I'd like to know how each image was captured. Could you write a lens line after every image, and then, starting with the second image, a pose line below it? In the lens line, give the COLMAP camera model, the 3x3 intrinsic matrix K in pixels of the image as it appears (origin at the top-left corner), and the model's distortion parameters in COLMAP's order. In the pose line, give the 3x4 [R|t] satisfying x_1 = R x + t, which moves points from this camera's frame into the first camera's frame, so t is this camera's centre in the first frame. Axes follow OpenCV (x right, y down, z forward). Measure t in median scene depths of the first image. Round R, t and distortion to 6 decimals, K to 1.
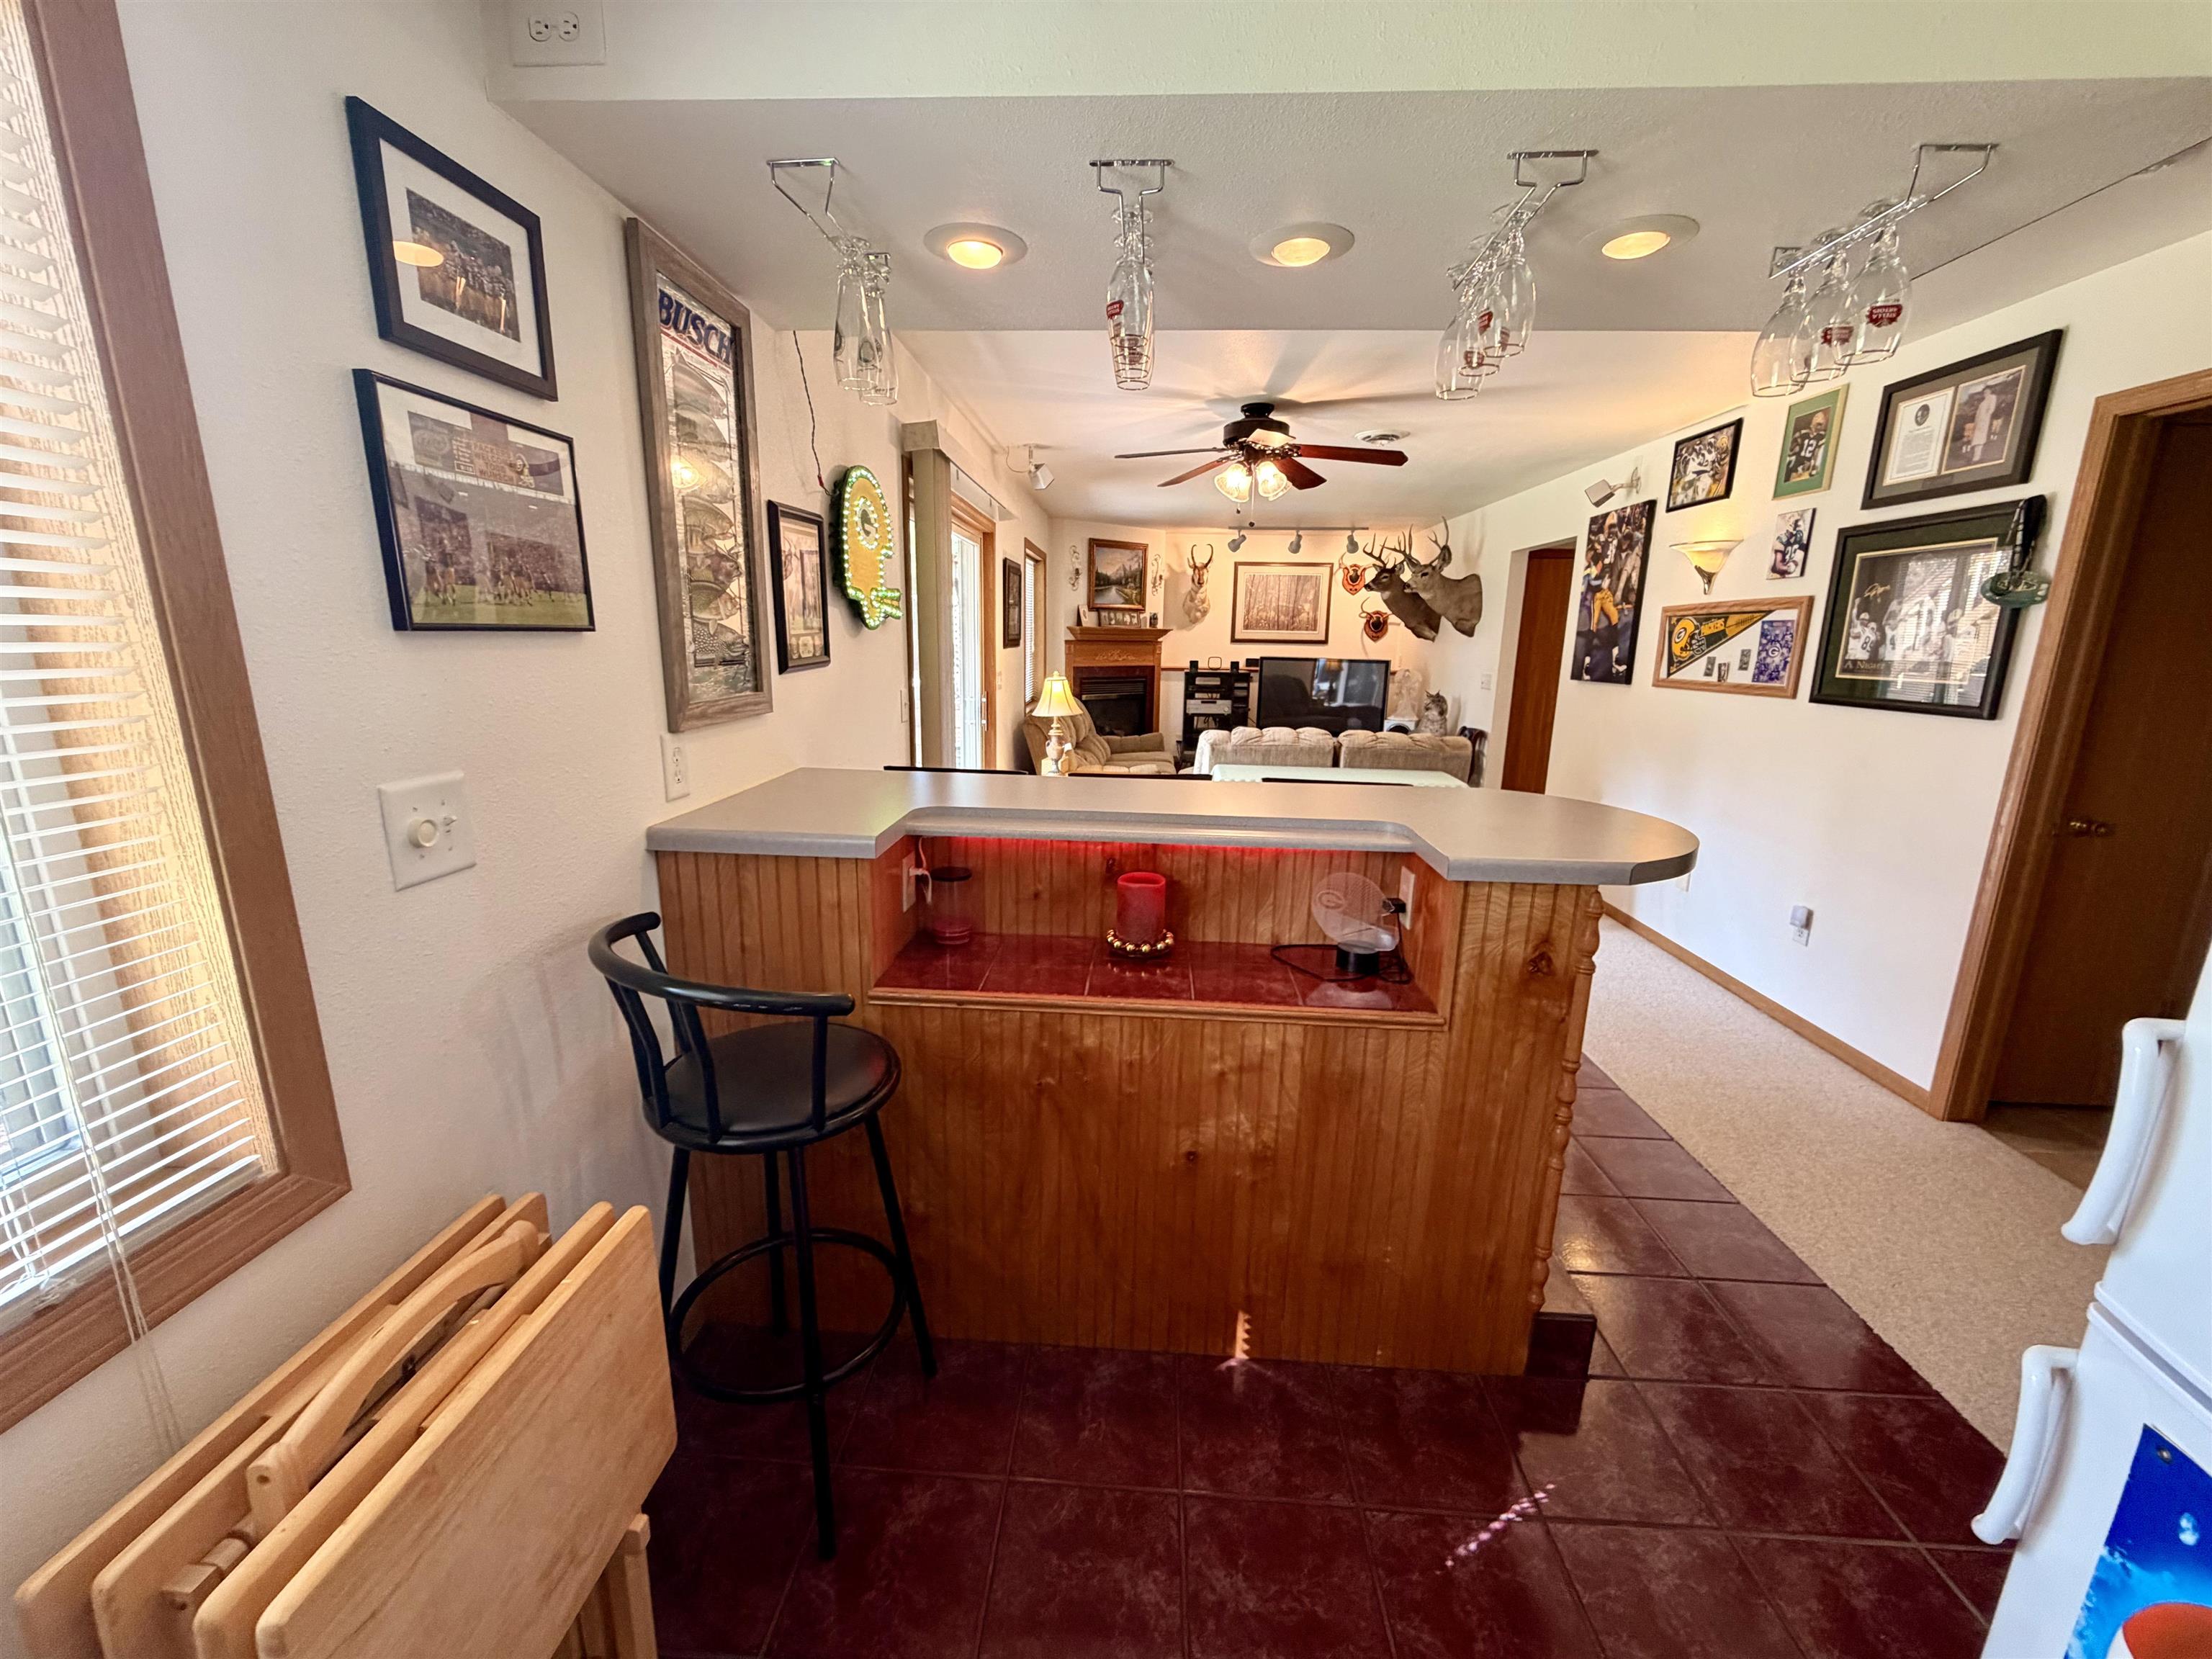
lens RADIAL K [[882.1, 0, 1089.9], [0, 882.1, 833.7], [0, 0, 1]] dist [0.000020, -0.000682]
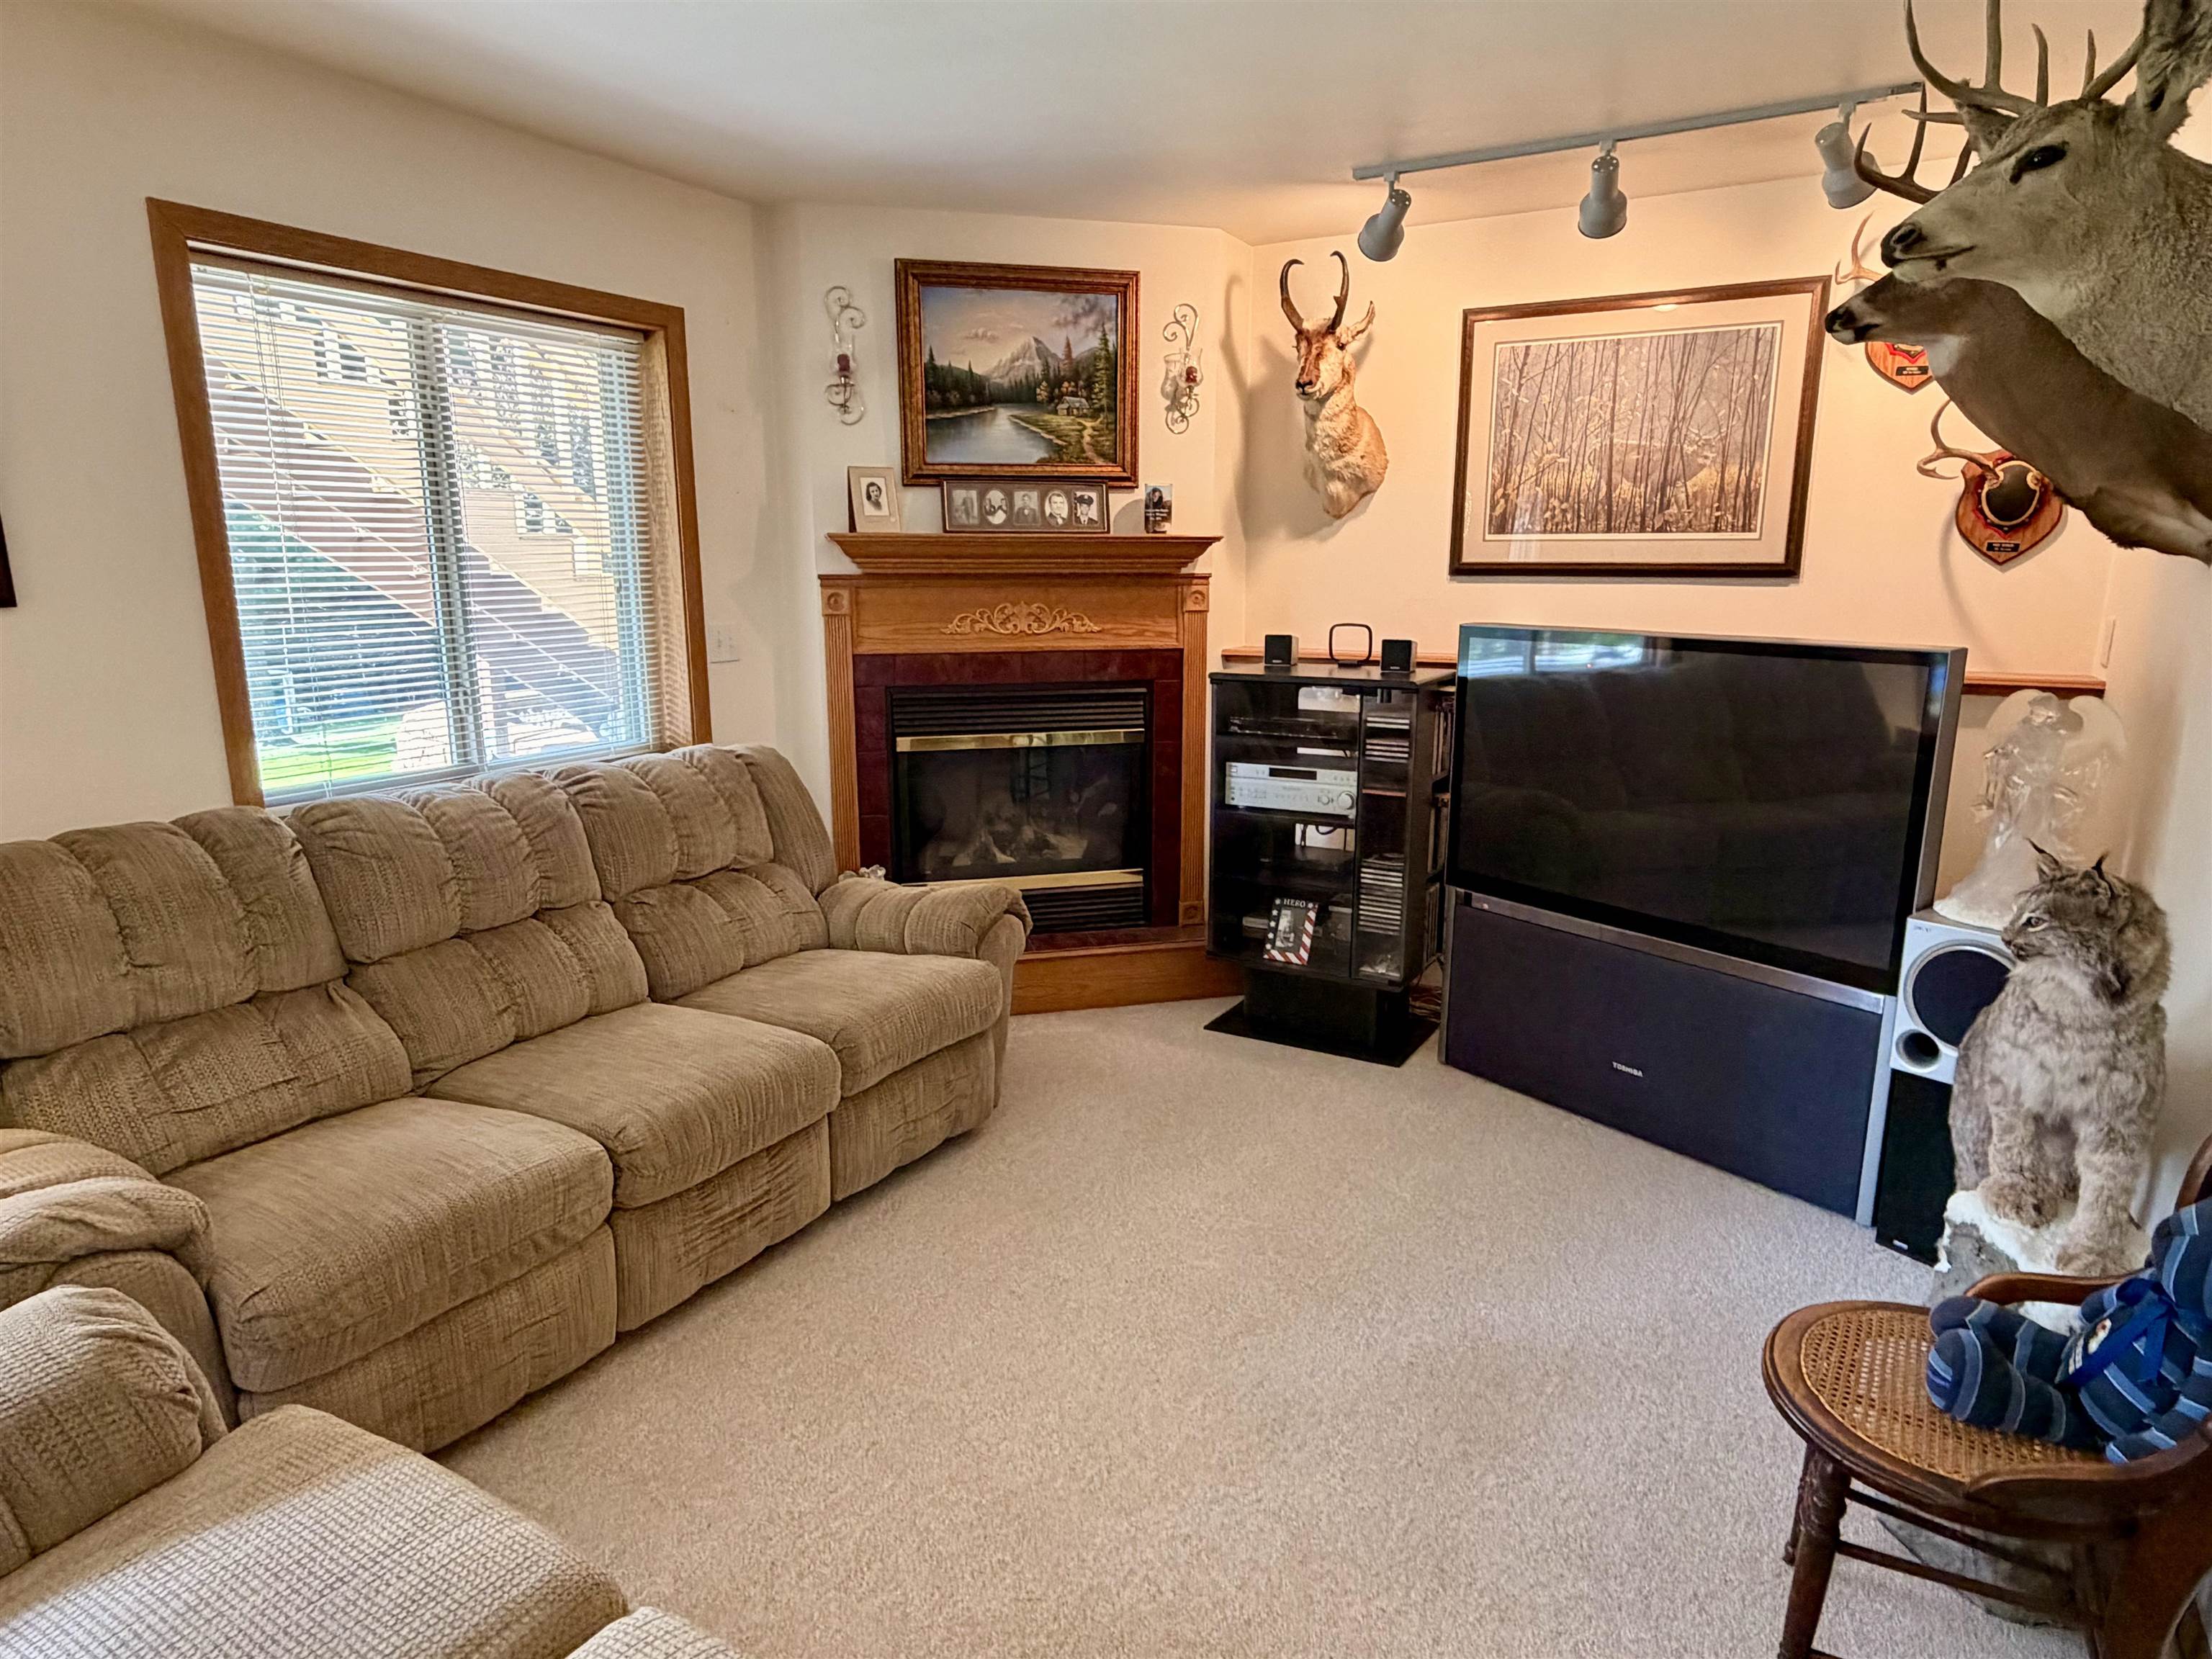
lens RADIAL K [[1294.9, 0, 1100.2], [0, 1294.9, 844.4], [0, 0, 1]] dist [-0.002702, 0.006859]
pose [[0.897882, 0.080159, -0.432876, 0.275164], [-0.084286, 0.996395, 0.009681, -0.125053], [0.432091, 0.027793, 0.901401, 0.577808]]
